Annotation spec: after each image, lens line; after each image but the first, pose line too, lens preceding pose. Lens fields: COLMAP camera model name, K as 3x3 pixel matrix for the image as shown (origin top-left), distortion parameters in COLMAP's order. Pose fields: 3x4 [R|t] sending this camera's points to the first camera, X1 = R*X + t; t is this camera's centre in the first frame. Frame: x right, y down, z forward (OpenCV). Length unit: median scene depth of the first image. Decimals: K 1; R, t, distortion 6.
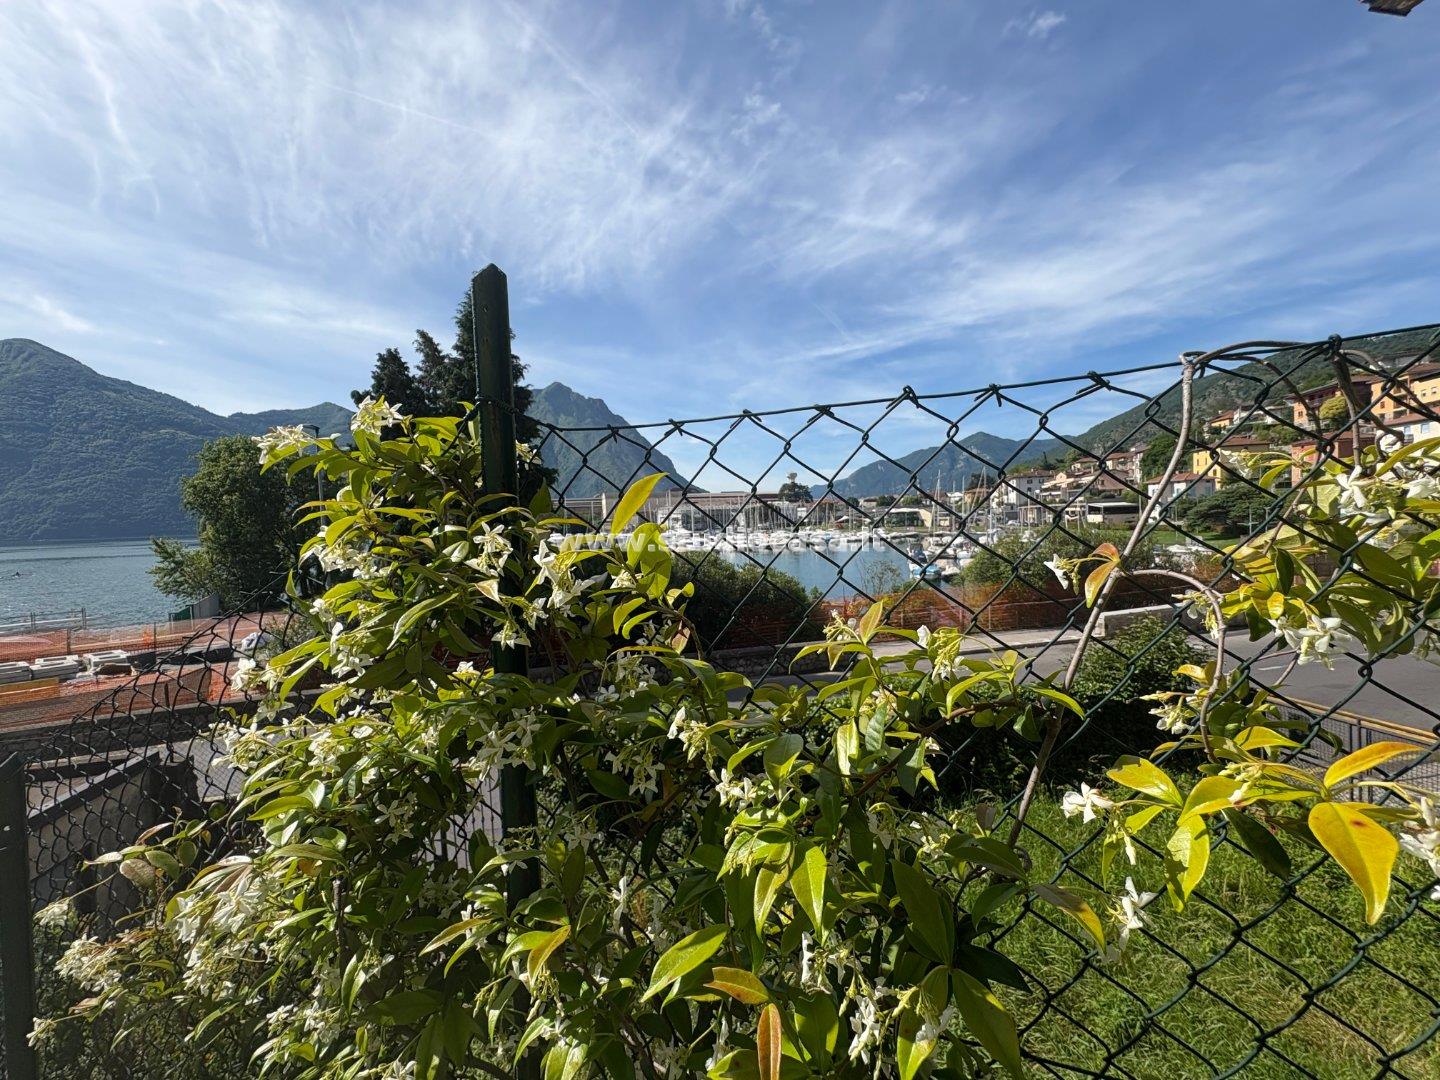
lens RADIAL K [[571.2, 0, 718.5], [0, 571.2, 527.8], [0, 0, 1]] dist [-0.000248, -0.000578]
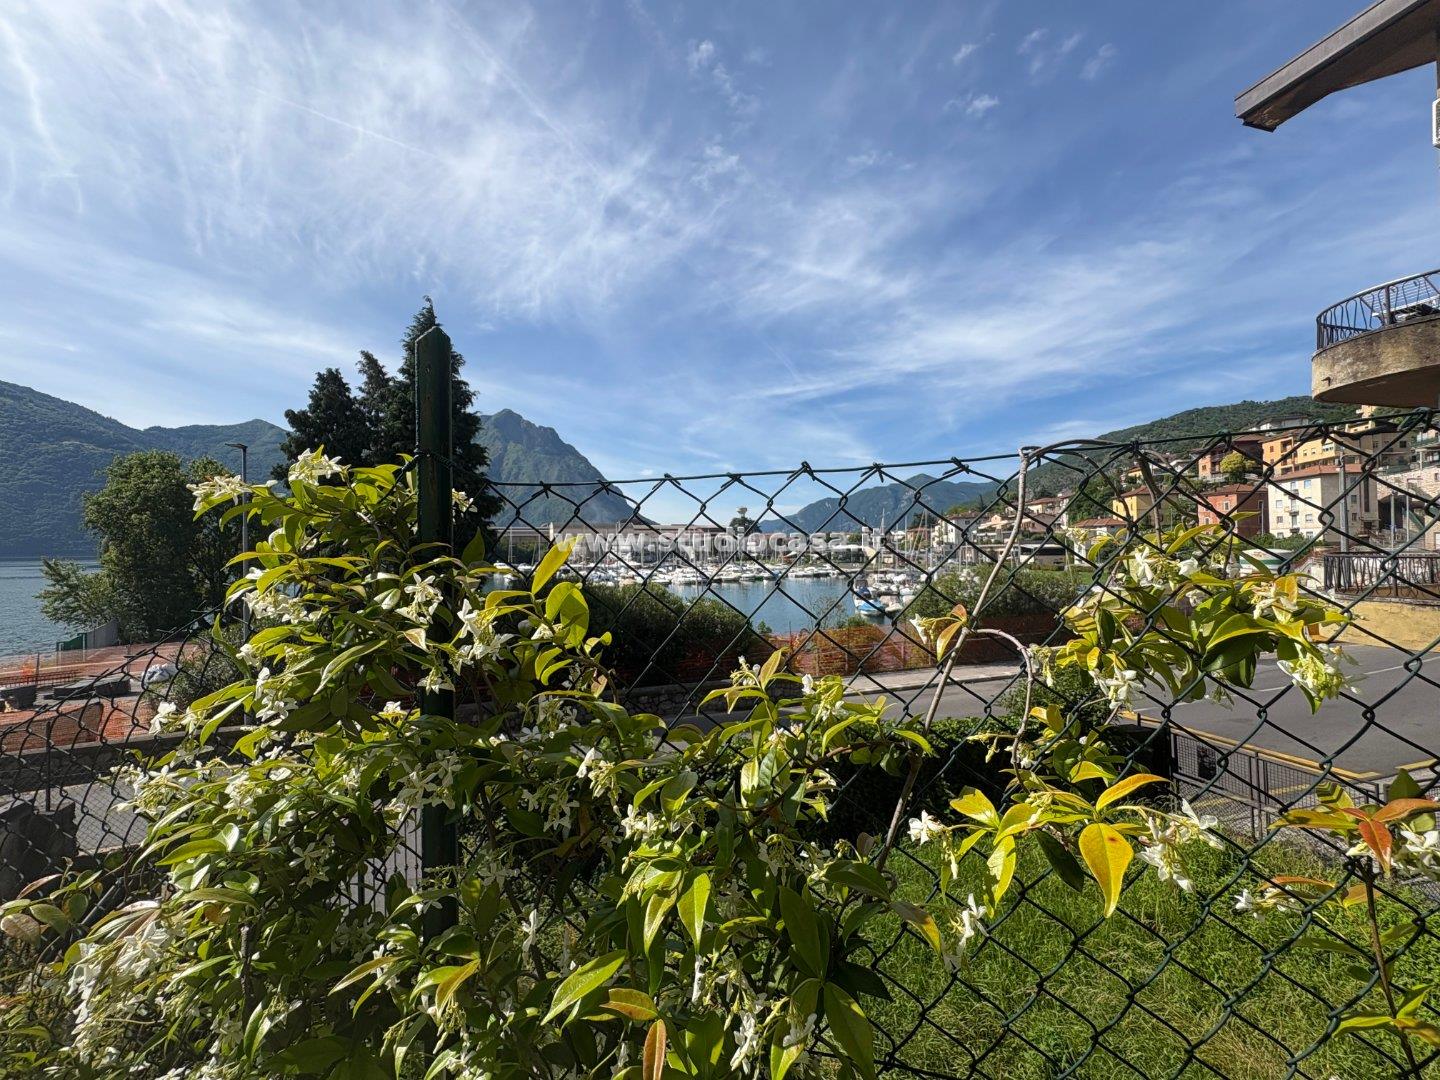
lens RADIAL K [[571.2, 0, 719.5], [0, 571.2, 529.4], [0, 0, 1]] dist [-0.000248, -0.000578]
pose [[0.995880, 0.025601, 0.086987, 0.048377], [-0.020805, 0.998237, -0.055592, -0.034140], [-0.088256, 0.053554, 0.994657, -0.094226]]
